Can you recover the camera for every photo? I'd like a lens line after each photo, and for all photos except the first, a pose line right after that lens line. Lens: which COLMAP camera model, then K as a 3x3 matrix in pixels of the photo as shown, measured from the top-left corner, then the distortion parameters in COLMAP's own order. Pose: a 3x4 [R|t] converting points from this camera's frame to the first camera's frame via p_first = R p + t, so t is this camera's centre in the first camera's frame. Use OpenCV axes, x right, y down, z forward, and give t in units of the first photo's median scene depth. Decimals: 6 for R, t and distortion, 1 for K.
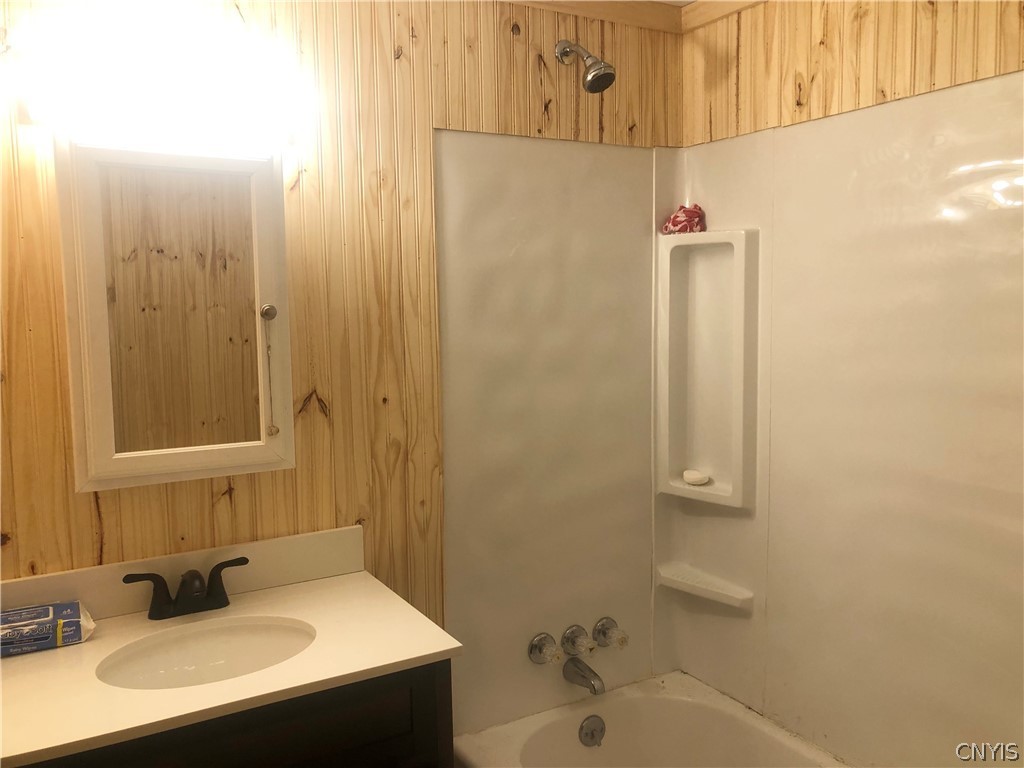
lens RADIAL K [[841.5, 0, 506.9], [0, 841.5, 373.6], [0, 0, 1]] dist [0.052020, -0.050530]
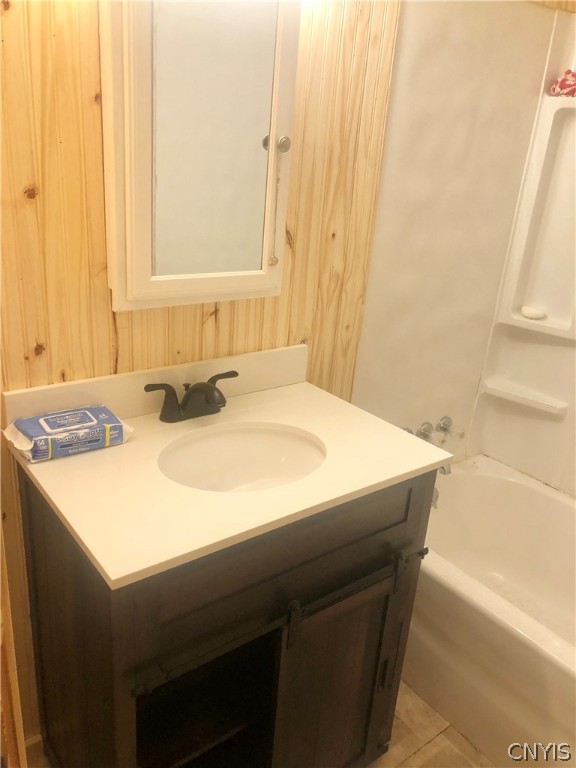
lens RADIAL K [[631.1, 0, 285.3], [0, 631.1, 389.7], [0, 0, 1]] dist [0.052020, -0.050530]
pose [[0.989037, 0.033568, 0.143805, -0.321682], [-0.072484, 0.958791, 0.274711, 0.001357], [-0.128658, -0.282123, 0.950712, 0.153185]]
